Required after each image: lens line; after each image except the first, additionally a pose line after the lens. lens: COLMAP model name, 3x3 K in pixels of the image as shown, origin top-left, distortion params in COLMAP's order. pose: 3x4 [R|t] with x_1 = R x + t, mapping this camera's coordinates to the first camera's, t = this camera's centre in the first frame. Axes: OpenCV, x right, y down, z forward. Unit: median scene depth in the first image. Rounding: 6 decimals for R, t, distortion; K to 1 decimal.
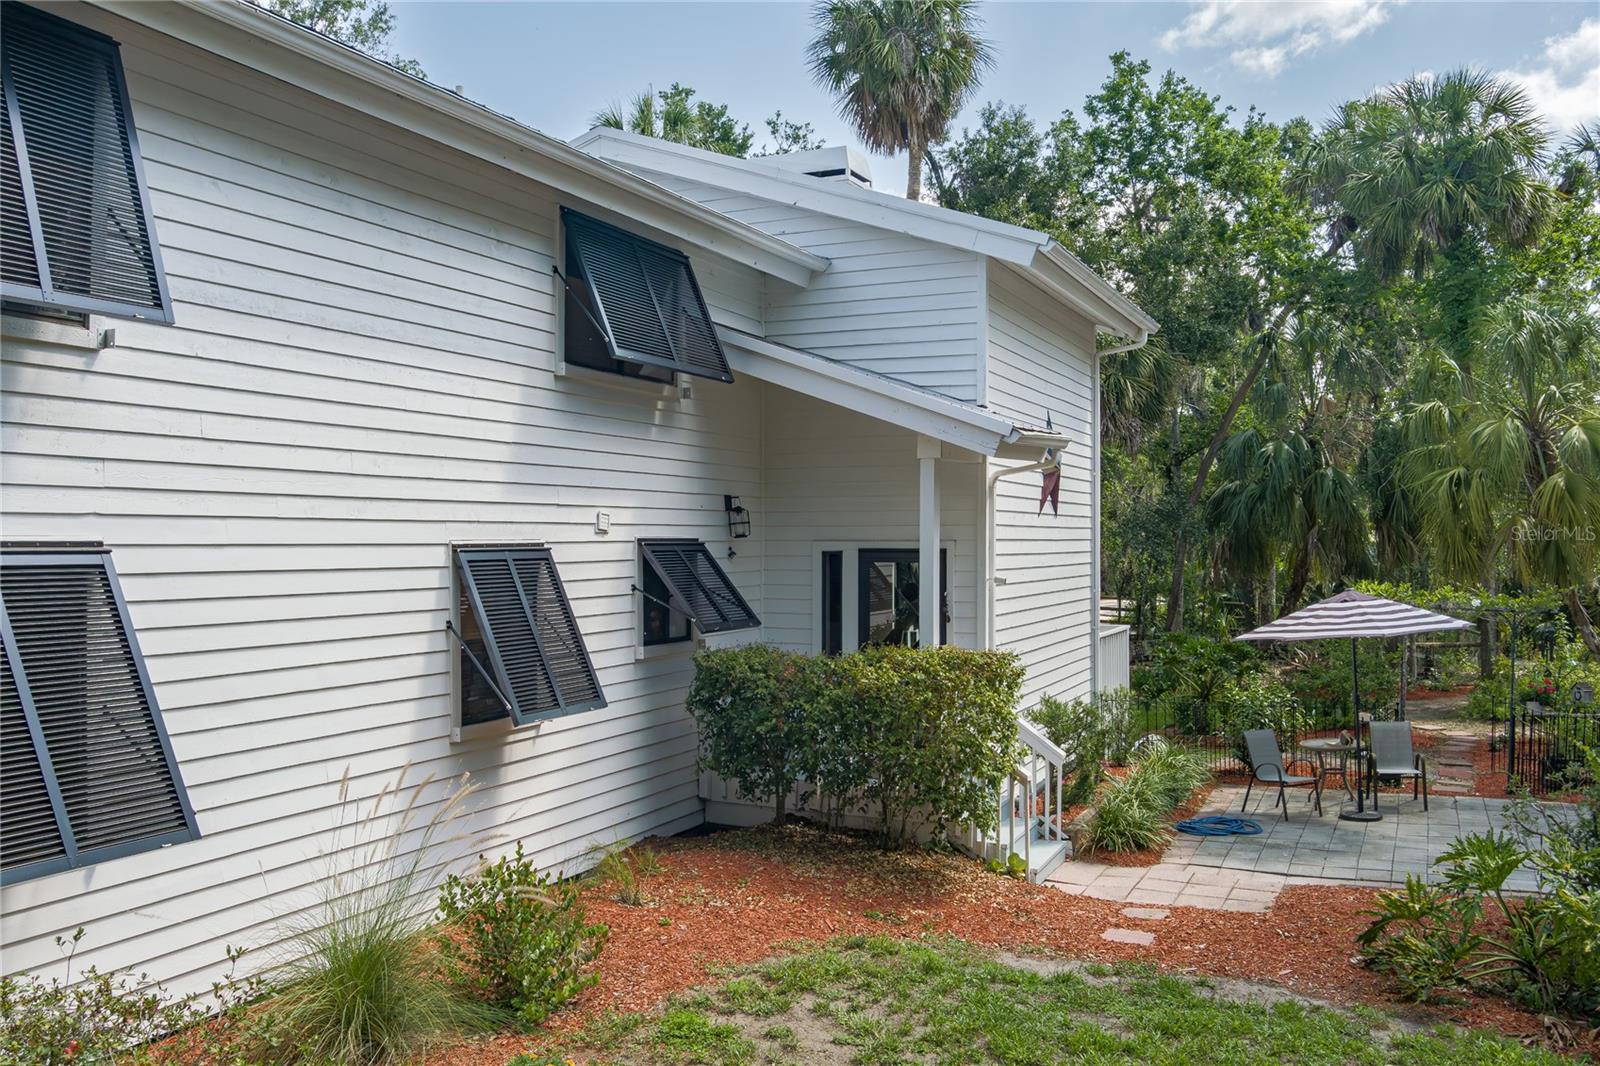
lens RADIAL K [[1313.7, 0, 794.4], [0, 1313.7, 536.0], [0, 0, 1]] dist [-0.071706, 0.023102]
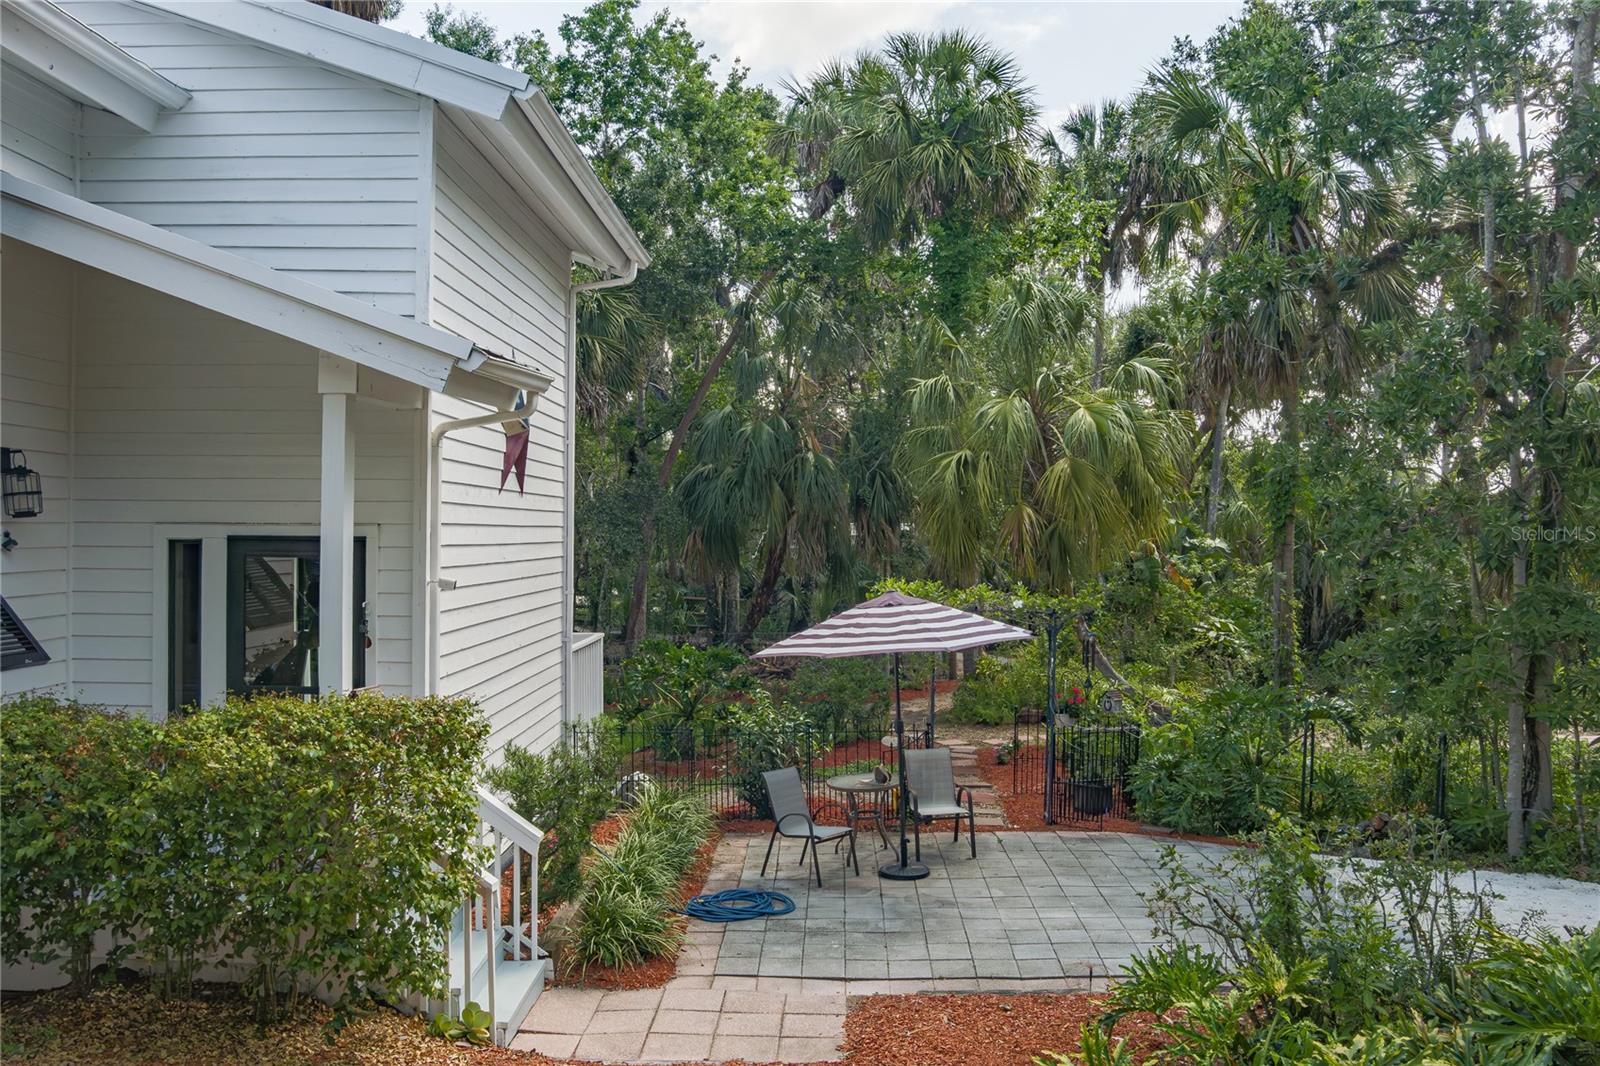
lens RADIAL K [[1313.7, 0, 791.2], [0, 1313.7, 526.1], [0, 0, 1]] dist [-0.071706, 0.023102]
pose [[0.912385, 0.008143, 0.409251, 0.038986], [-0.007835, 0.999966, -0.002429, 0.003901], [-0.409257, -0.000991, 0.912419, 0.286541]]
